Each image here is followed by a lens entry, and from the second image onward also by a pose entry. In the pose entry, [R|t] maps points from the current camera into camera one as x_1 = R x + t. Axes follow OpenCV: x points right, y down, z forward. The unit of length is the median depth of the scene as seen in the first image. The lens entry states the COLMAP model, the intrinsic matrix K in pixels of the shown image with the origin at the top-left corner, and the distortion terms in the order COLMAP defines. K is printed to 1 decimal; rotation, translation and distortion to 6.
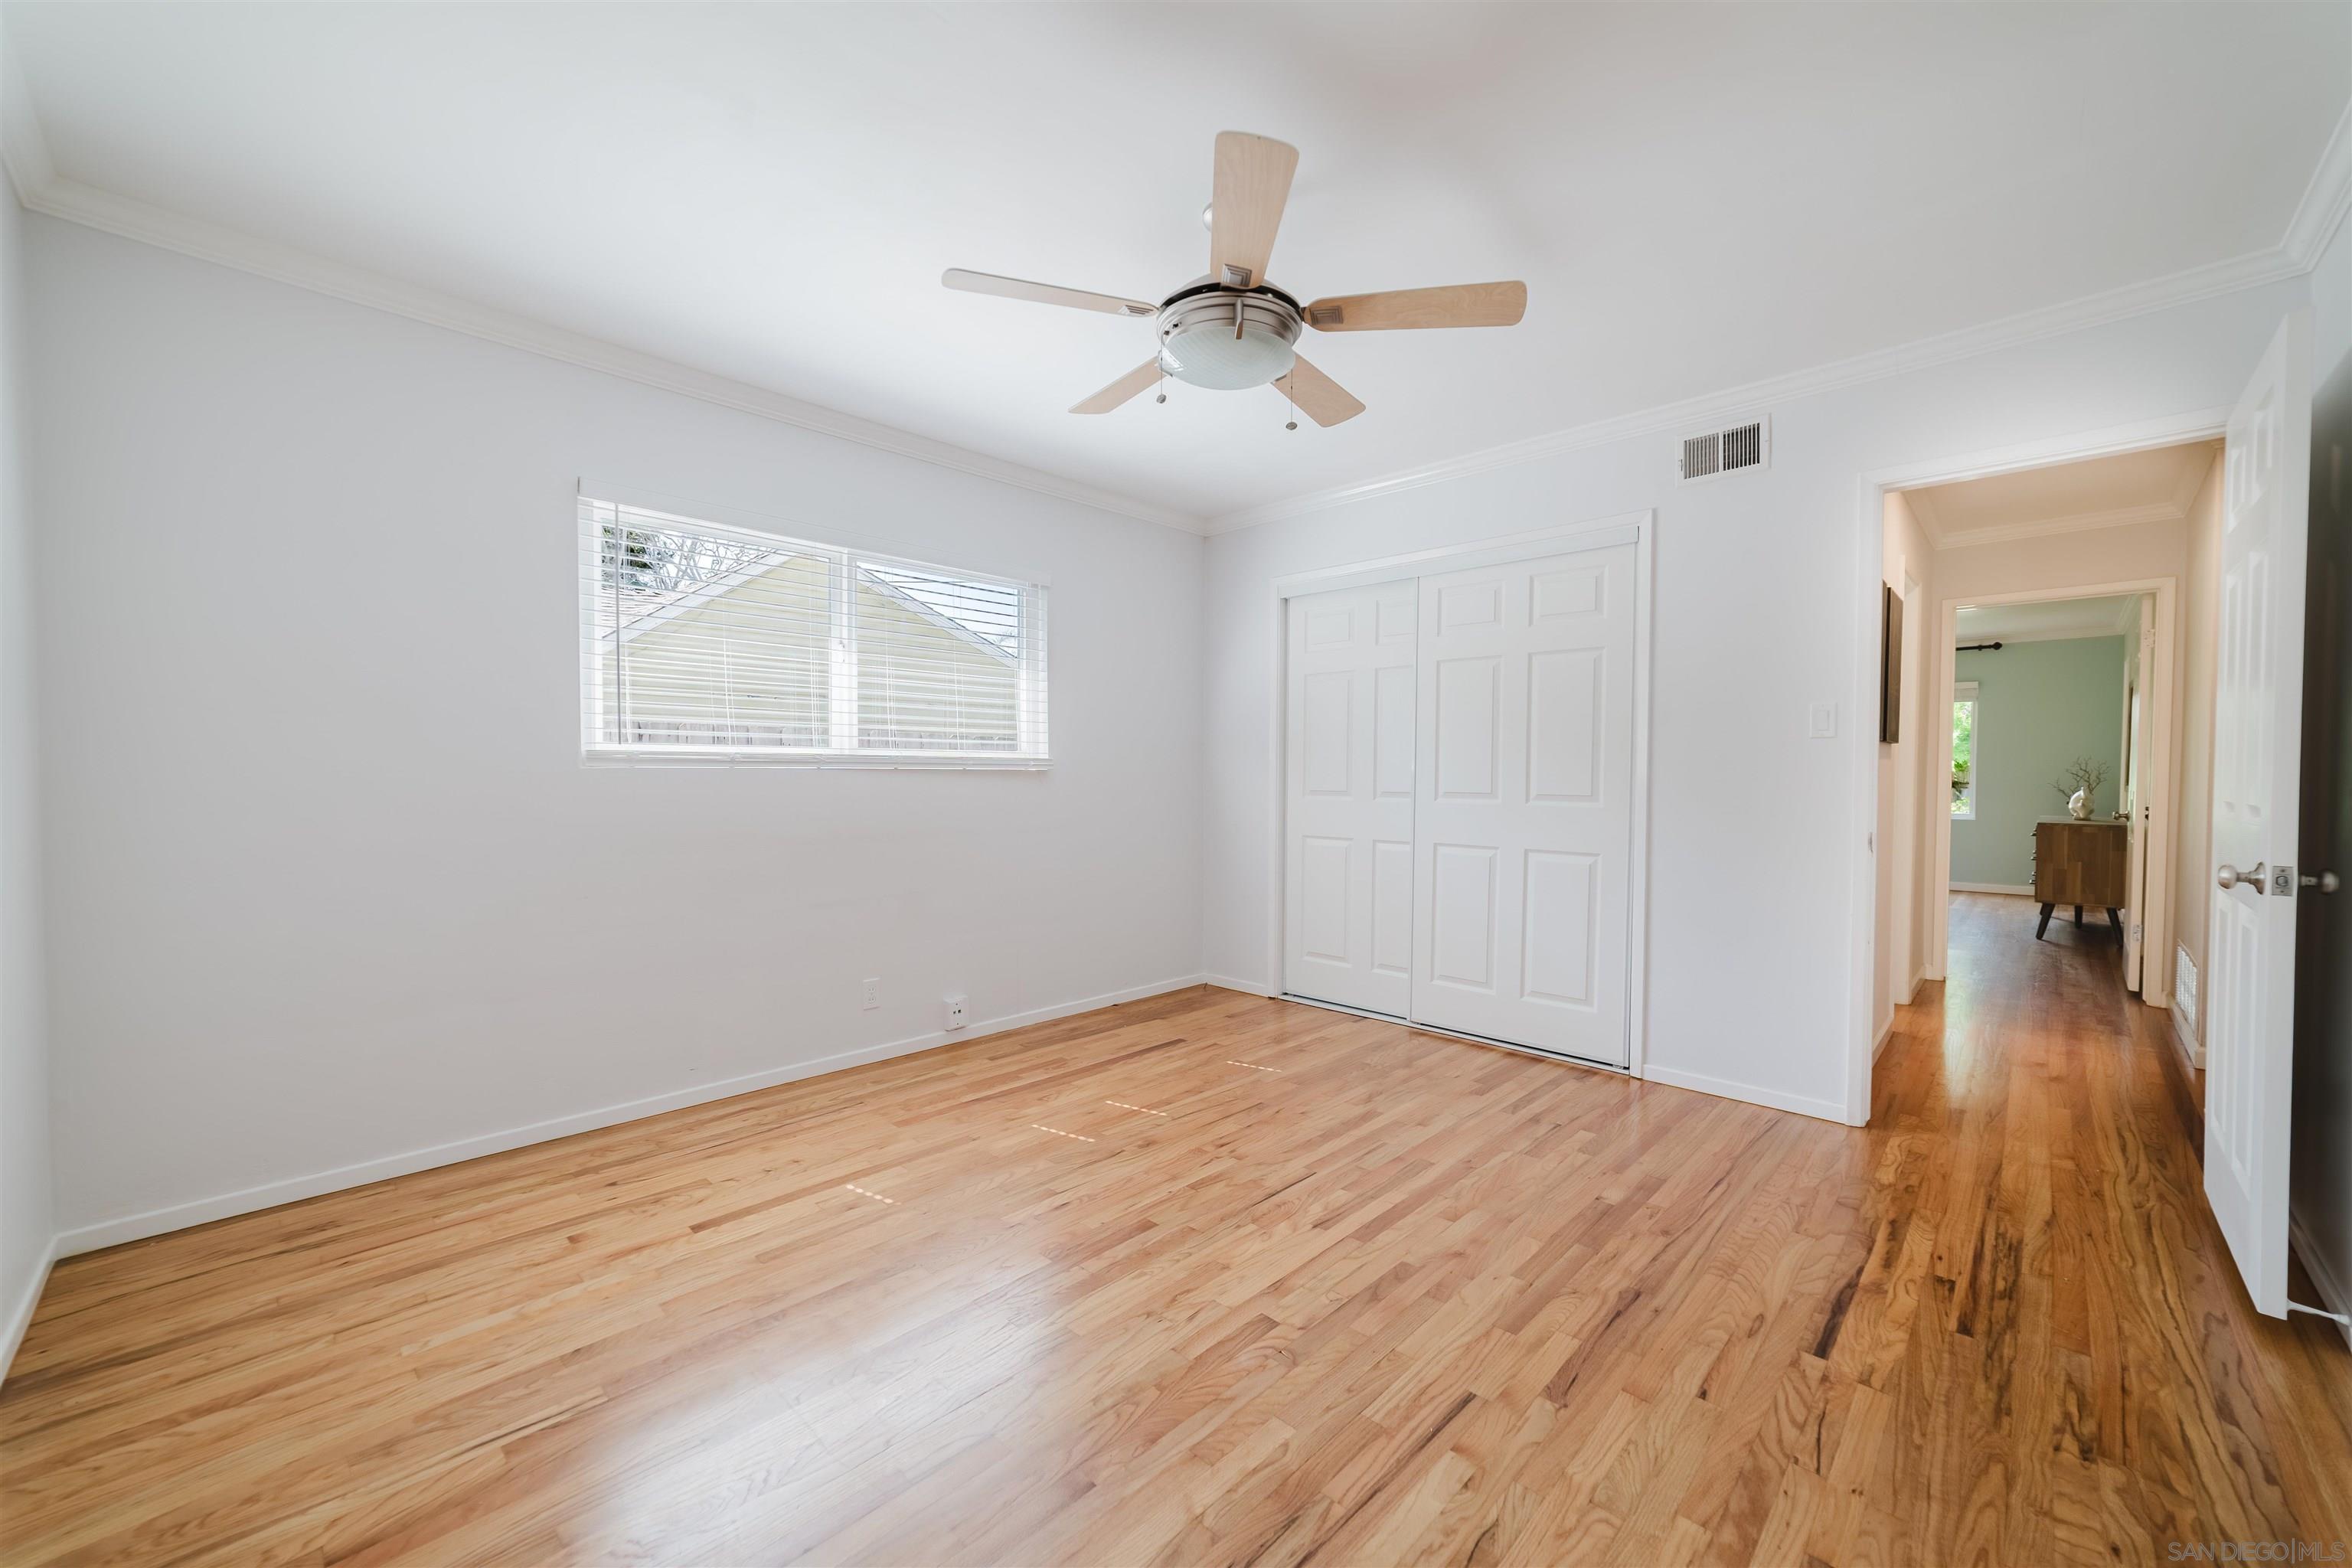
lens RADIAL K [[905.4, 0, 1172.4], [0, 905.4, 785.3], [0, 0, 1]] dist [-0.018871, 0.007281]
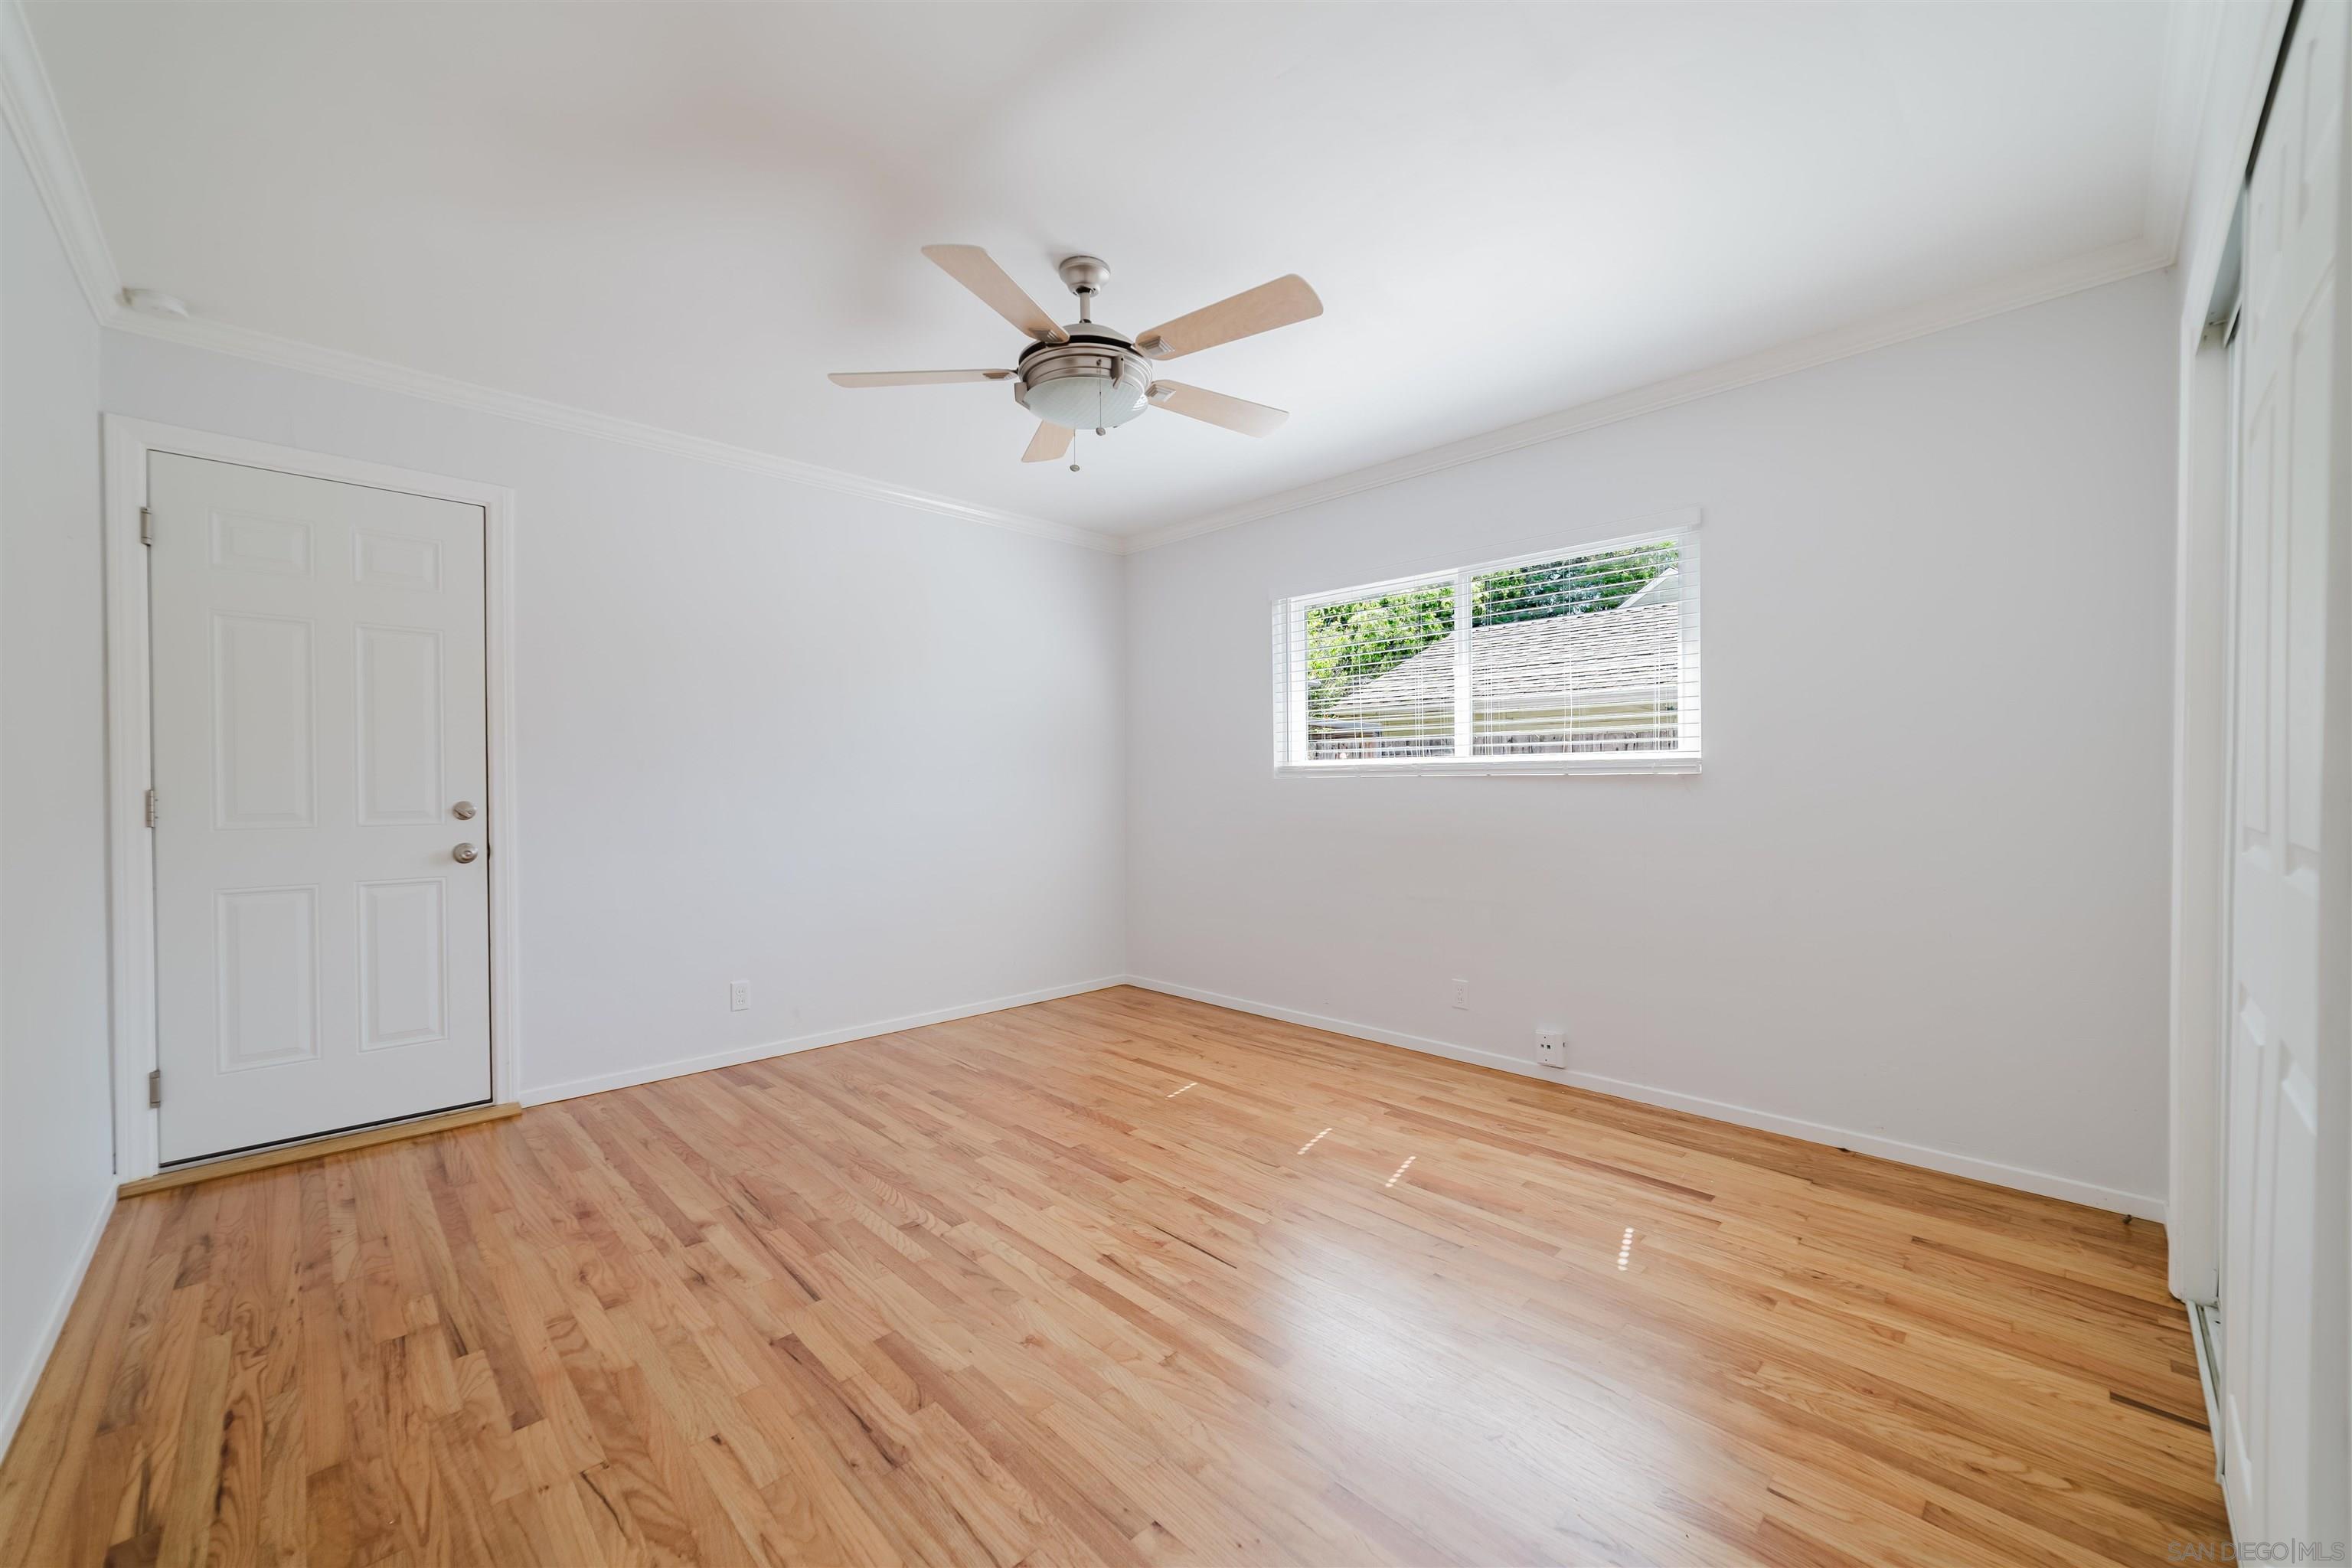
lens RADIAL K [[905.4, 0, 1173.9], [0, 905.4, 791.6], [0, 0, 1]] dist [-0.018871, 0.007281]
pose [[-0.021000, 0.007274, -0.999753, 0.948671], [-0.005490, 0.999958, 0.007391, -0.008725], [0.999764, 0.005644, -0.020960, 0.932745]]
